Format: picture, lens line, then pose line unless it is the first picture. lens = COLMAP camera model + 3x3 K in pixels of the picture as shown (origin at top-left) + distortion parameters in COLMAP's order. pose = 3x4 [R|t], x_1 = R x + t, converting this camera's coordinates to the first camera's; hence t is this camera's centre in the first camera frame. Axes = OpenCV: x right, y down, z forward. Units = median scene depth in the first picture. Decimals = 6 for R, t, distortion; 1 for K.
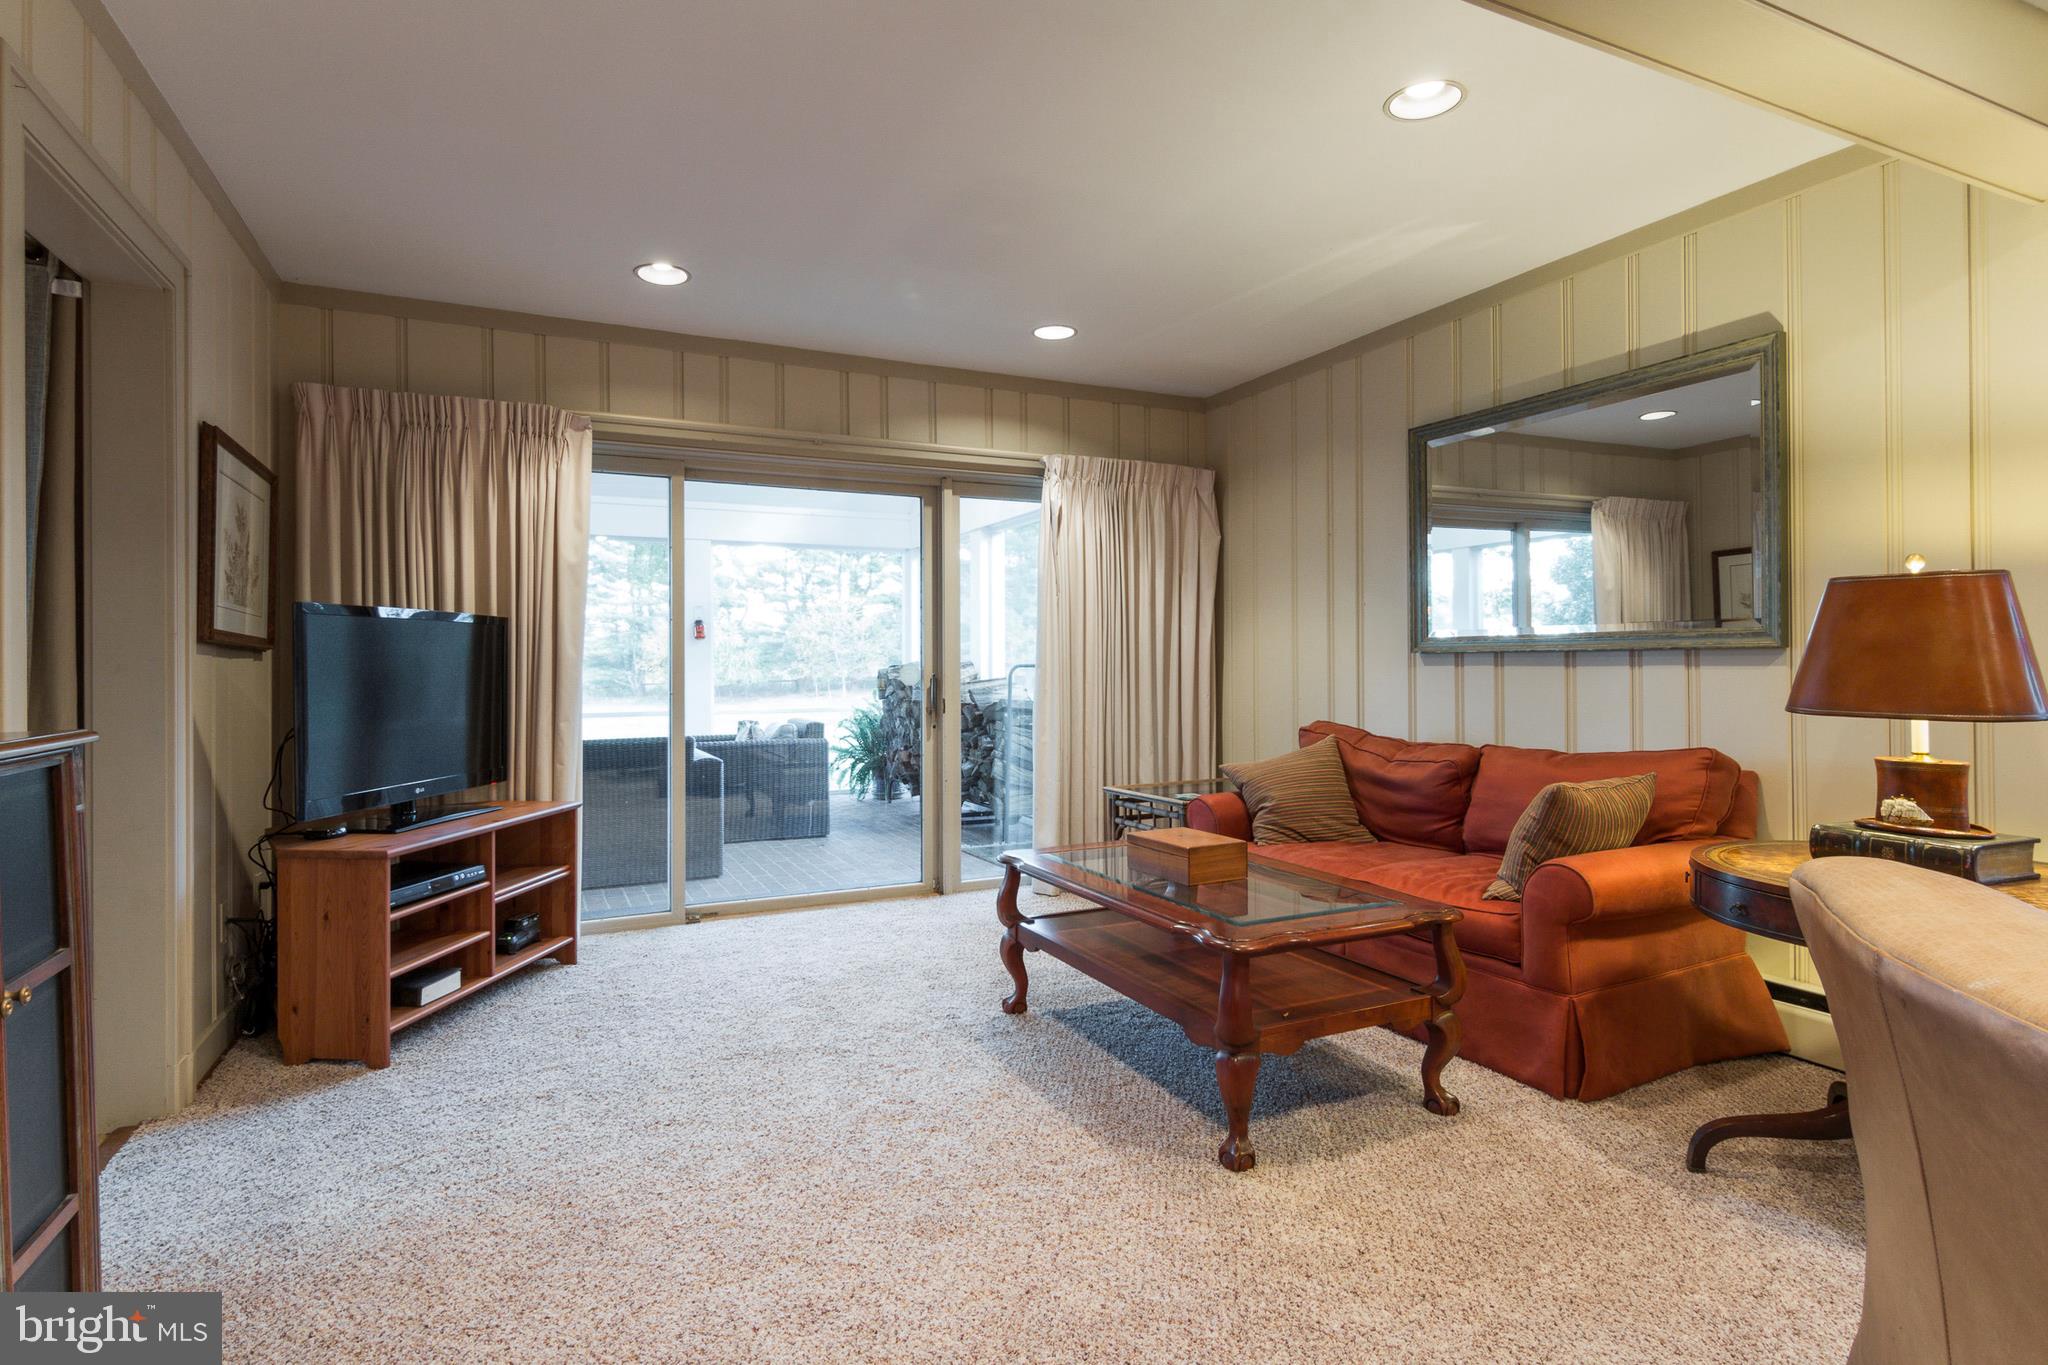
lens RADIAL K [[1017.9, 0, 976.2], [0, 1017.9, 661.7], [0, 0, 1]] dist [0.020159, -0.000431]
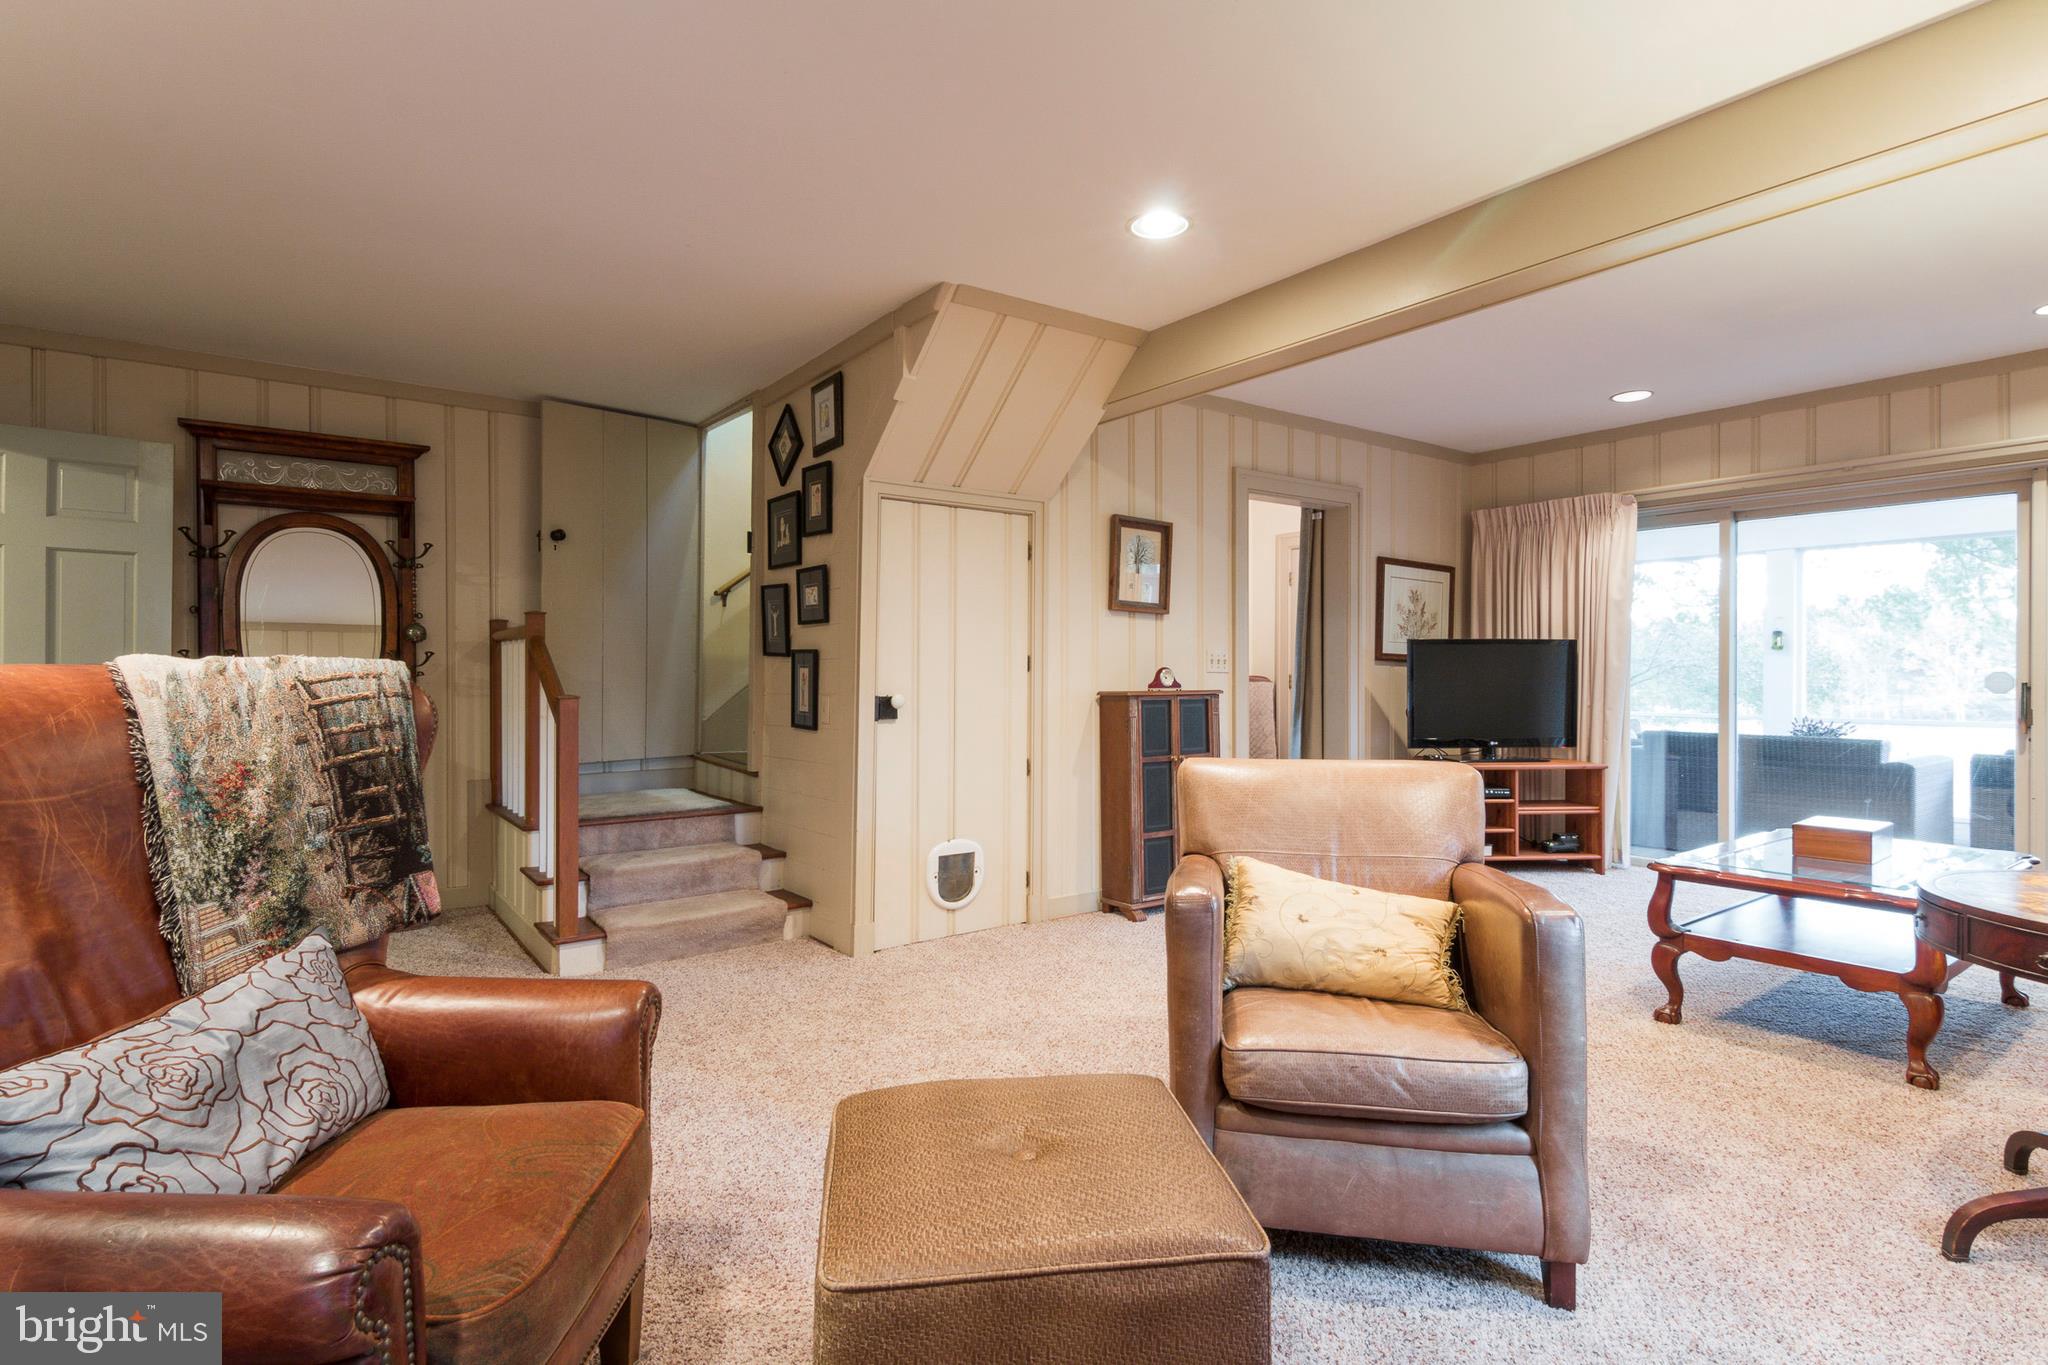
lens RADIAL K [[1006.9, 0, 1024.3], [0, 1006.9, 671.2], [0, 0, 1]] dist [0.015647, -0.001947]
pose [[0.196275, 0.003939, -0.980541, 0.842167], [0.000106, 0.999992, 0.004038, -0.002661], [0.980549, -0.000897, 0.196273, -0.092220]]
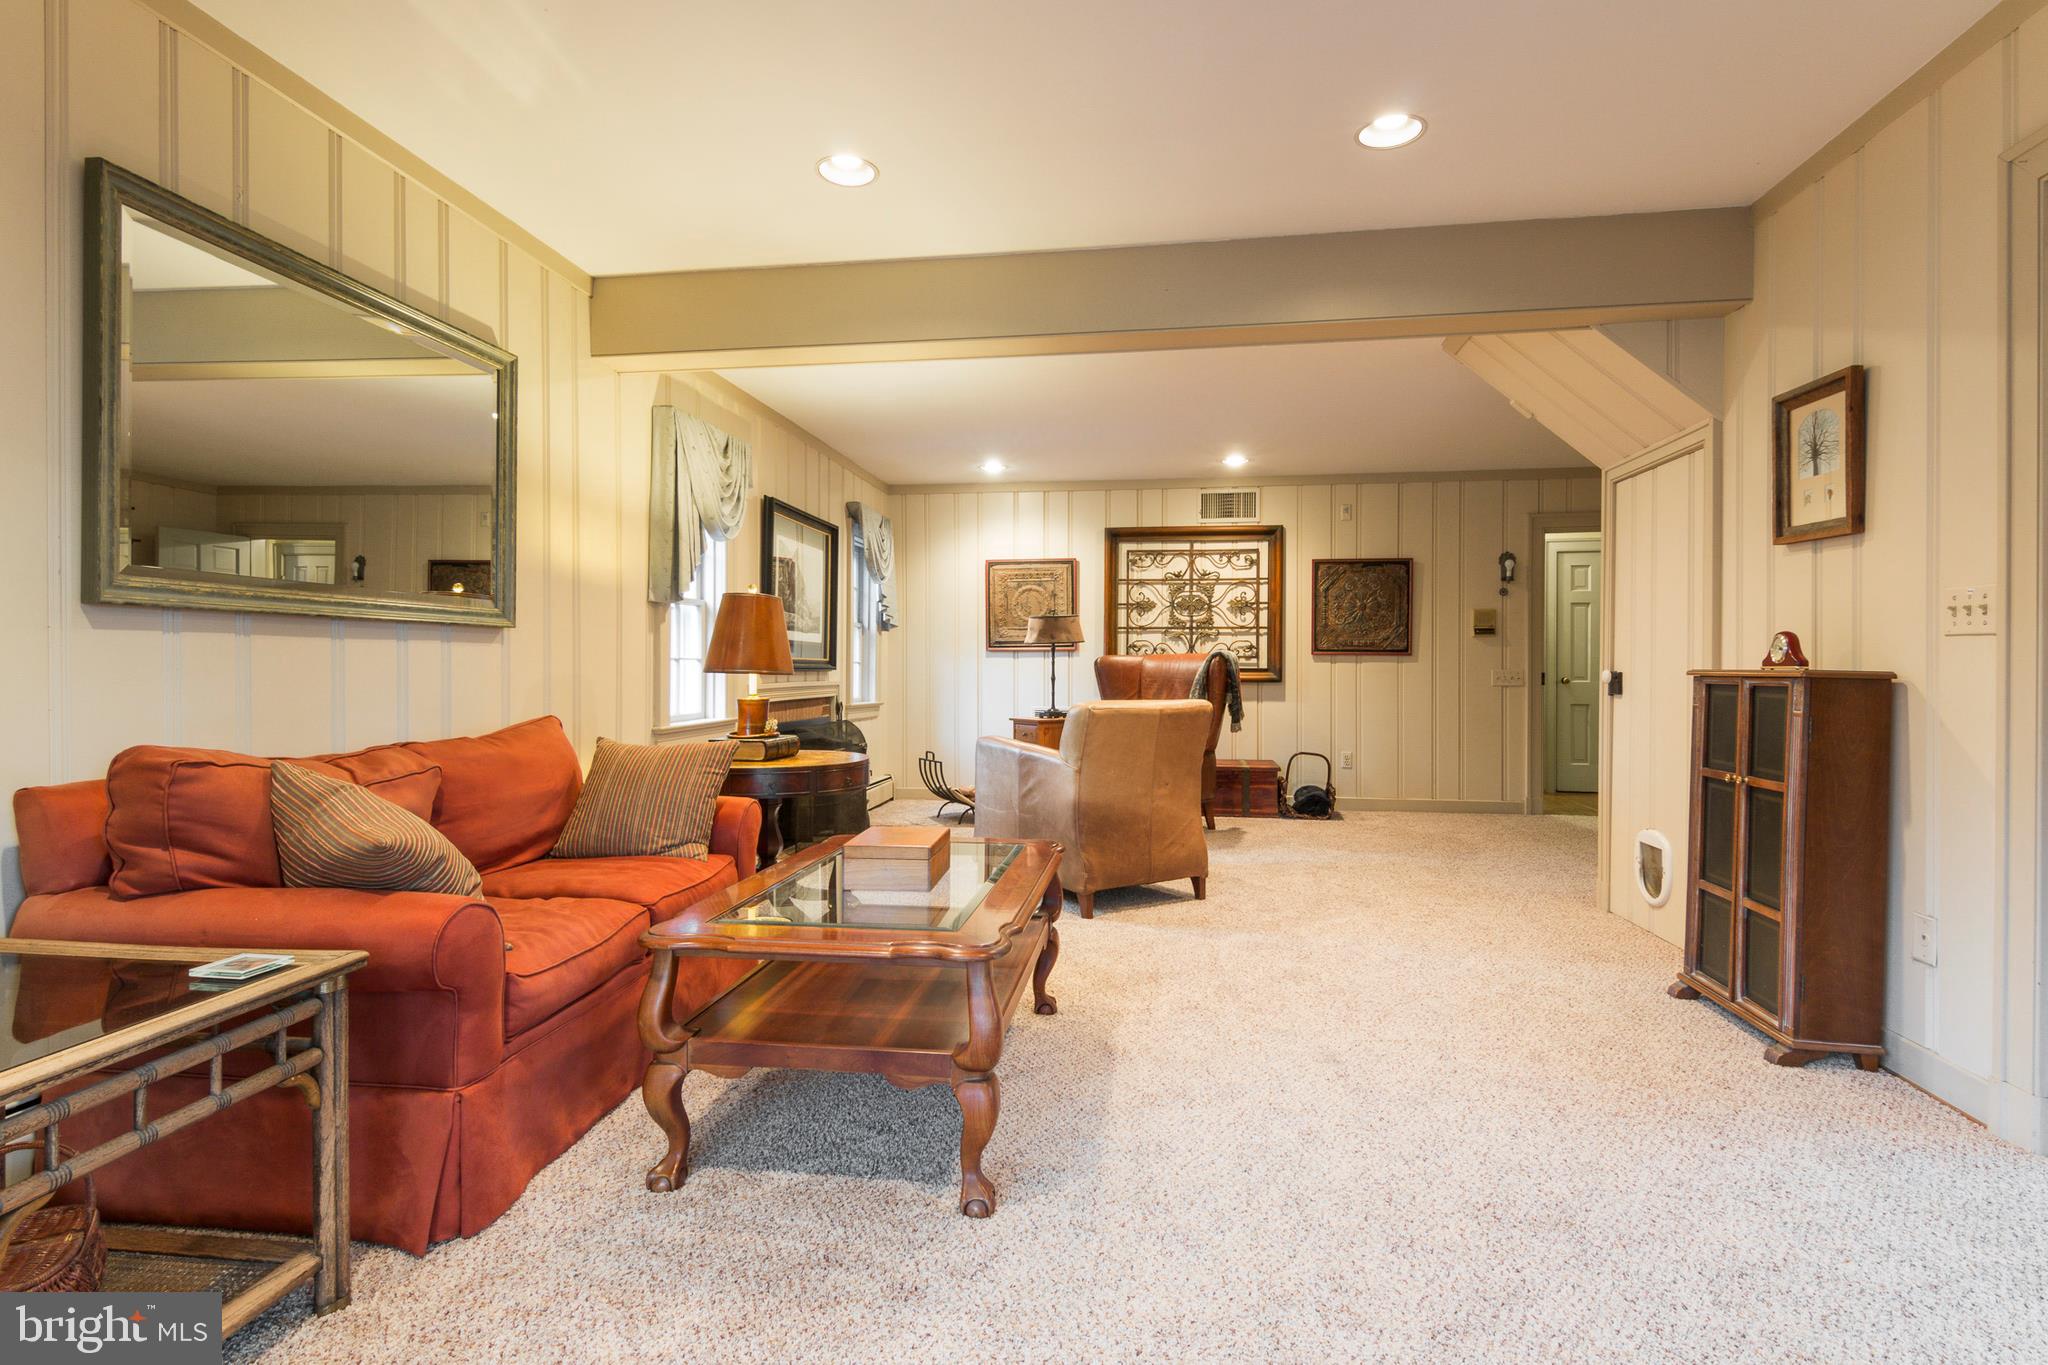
lens RADIAL K [[1017.9, 0, 976.2], [0, 1017.9, 661.7], [0, 0, 1]] dist [0.020159, -0.000431]
pose [[-0.833149, 0.004644, 0.553030, -0.222466], [-0.001558, 0.999941, -0.010744, 0.028949], [-0.553047, -0.009813, -0.833092, 1.239683]]
